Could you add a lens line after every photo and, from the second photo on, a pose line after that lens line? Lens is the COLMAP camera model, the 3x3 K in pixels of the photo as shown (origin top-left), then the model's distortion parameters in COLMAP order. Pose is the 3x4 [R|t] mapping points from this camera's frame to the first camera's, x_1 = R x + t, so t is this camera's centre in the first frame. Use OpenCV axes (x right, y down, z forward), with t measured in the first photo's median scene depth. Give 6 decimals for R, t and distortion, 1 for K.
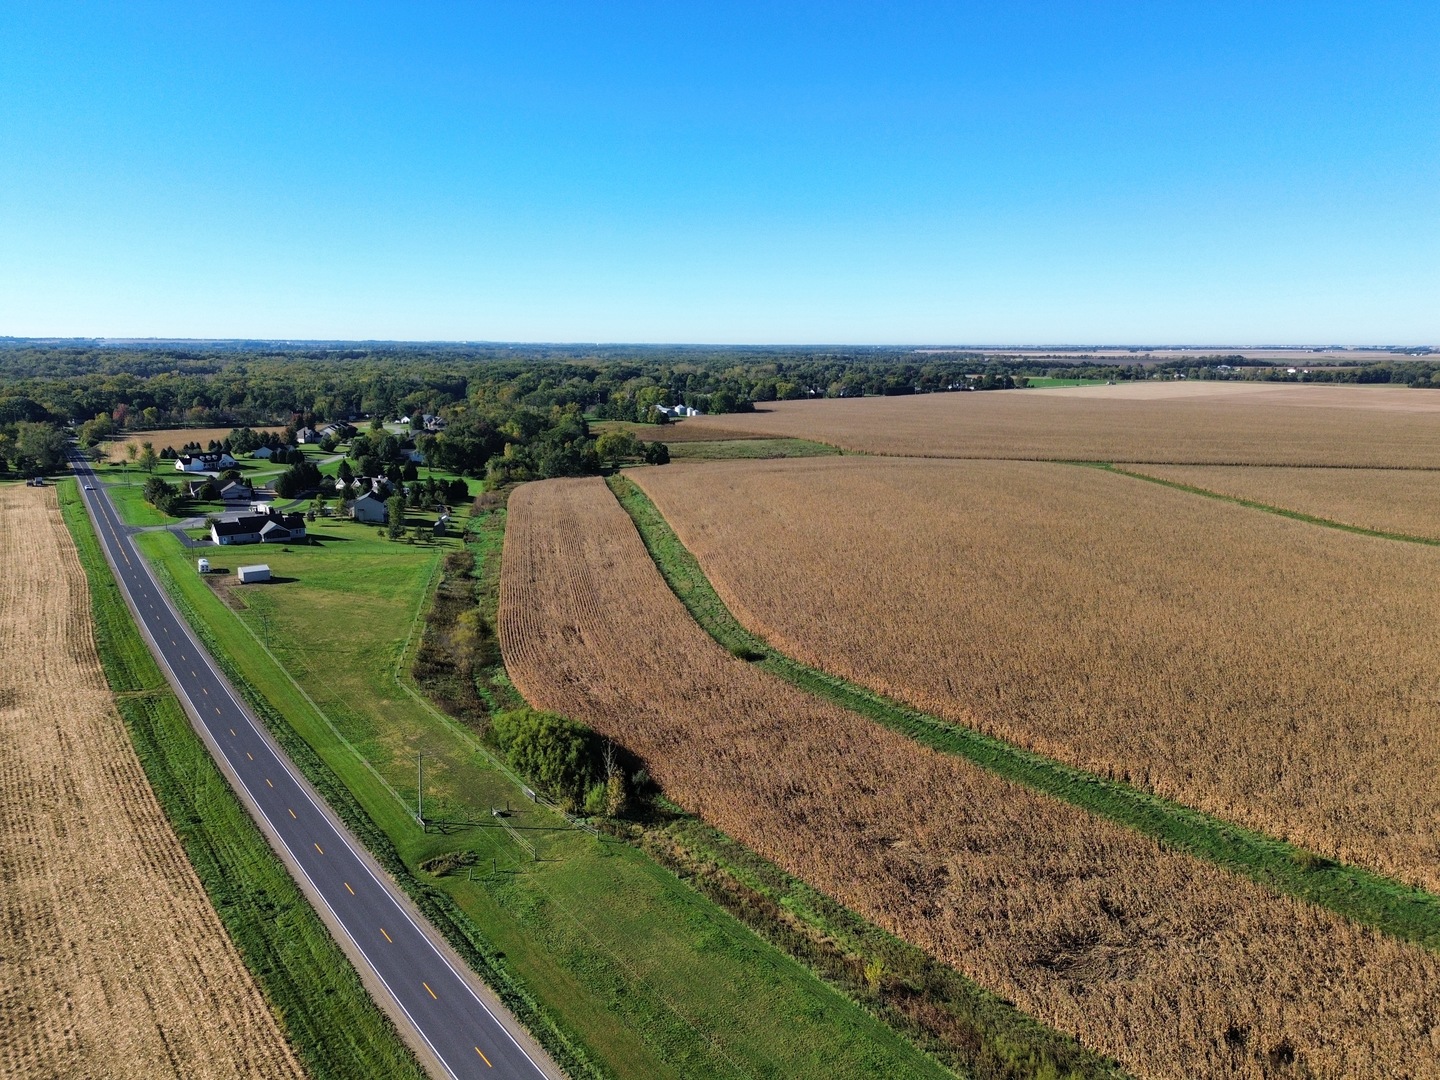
lens RADIAL K [[1011.7, 0, 719.2], [0, 1011.7, 529.7], [0, 0, 1]] dist [0.071350, -0.067591]
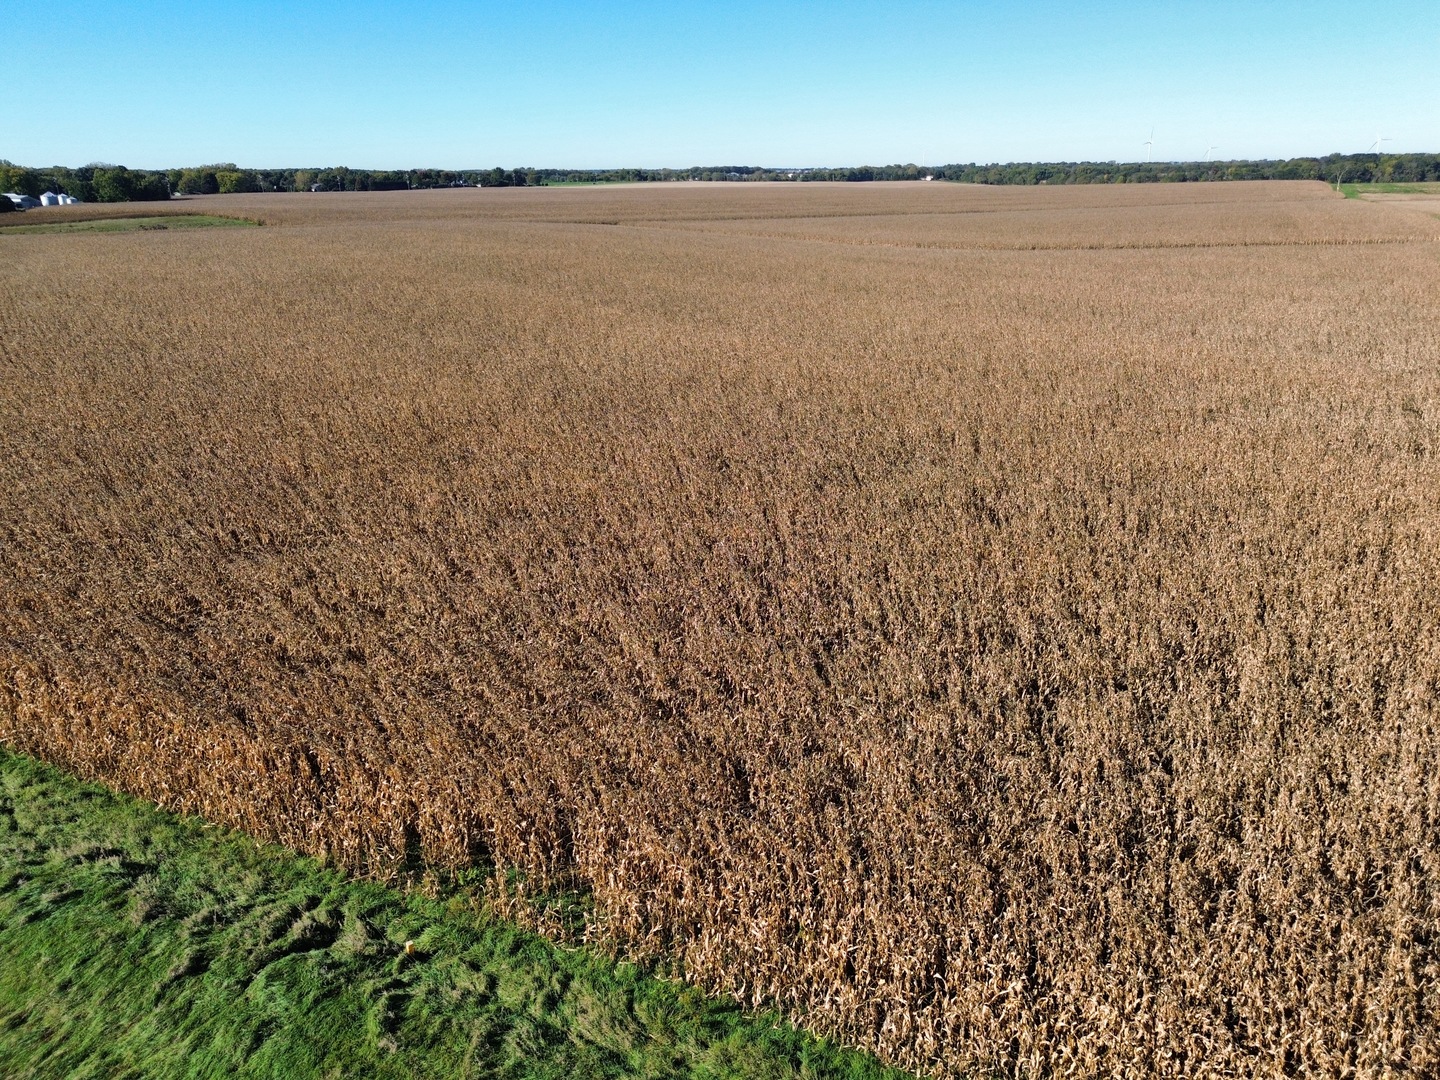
lens RADIAL K [[1011.7, 0, 719.2], [0, 1011.7, 529.7], [0, 0, 1]] dist [0.071350, -0.067591]
pose [[0.904925, -0.153181, 0.397047, 0.308166], [0.089850, 0.980713, 0.173578, 0.118328], [-0.415978, -0.121400, 0.901235, 0.663880]]
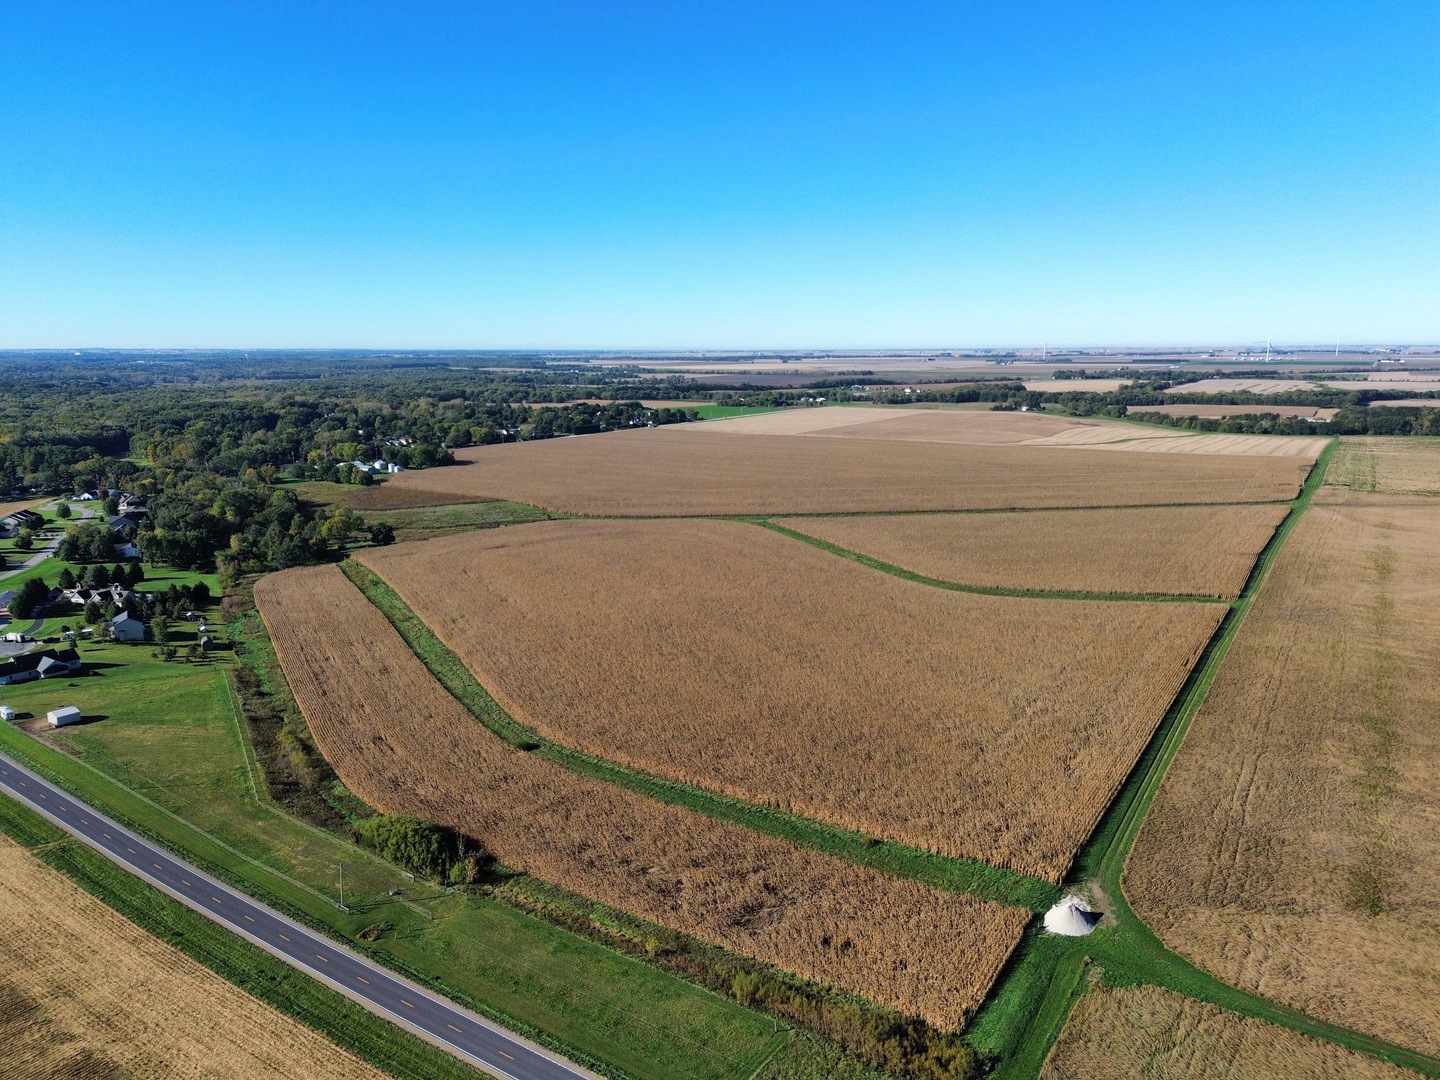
lens RADIAL K [[1011.7, 0, 719.2], [0, 1011.7, 529.7], [0, 0, 1]] dist [0.071350, -0.067591]
pose [[0.950899, -0.062101, 0.303206, -0.143304], [0.062746, 0.998000, 0.007624, -0.190258], [-0.303073, 0.011775, 0.952895, -0.473293]]
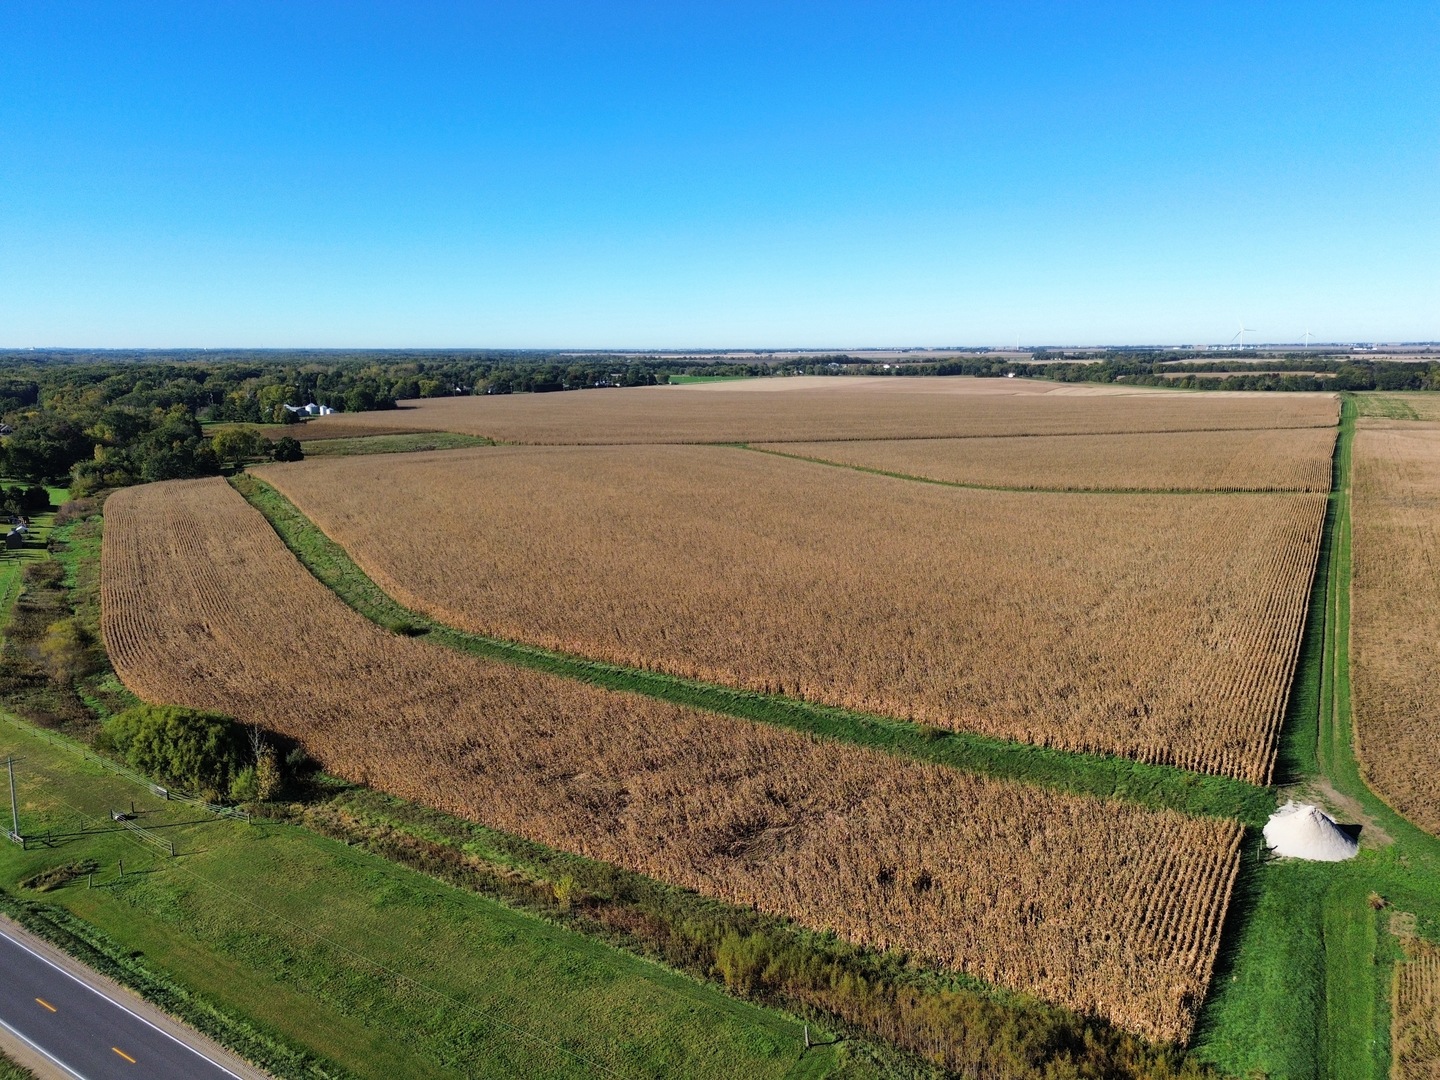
lens RADIAL K [[1007.9, 0, 717.3], [0, 1007.9, 534.9], [0, 0, 1]] dist [0.081728, -0.079653]
pose [[0.942806, -0.070487, 0.325806, -0.004353], [0.070130, 0.997455, 0.012855, 0.048885], [-0.325883, 0.010729, 0.945349, 0.002195]]
